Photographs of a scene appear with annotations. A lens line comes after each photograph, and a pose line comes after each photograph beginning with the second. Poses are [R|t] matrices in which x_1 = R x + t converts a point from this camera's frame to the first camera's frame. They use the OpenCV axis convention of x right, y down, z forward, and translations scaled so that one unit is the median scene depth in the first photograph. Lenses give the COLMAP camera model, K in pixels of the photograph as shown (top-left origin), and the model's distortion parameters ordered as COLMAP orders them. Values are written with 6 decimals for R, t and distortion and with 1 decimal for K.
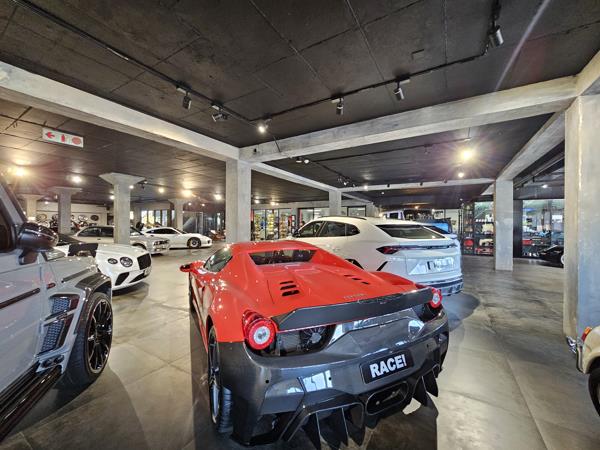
lens RADIAL K [[242.7, 0, 302.5], [0, 242.7, 225.8], [0, 0, 1]] dist [-0.001411, -0.000032]
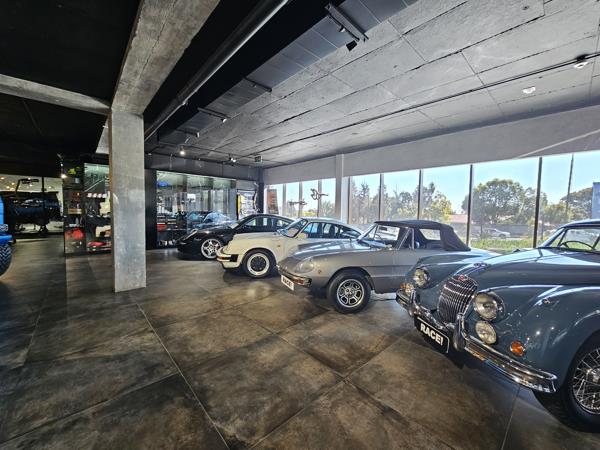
lens RADIAL K [[242.7, 0, 303.1], [0, 242.7, 224.4], [0, 0, 1]] dist [-0.001411, -0.000032]
pose [[0.276464, -0.052132, 0.959609, 0.321591], [-0.018253, 0.998063, 0.059480, 0.004831], [-0.960851, -0.033960, 0.274977, 0.369477]]
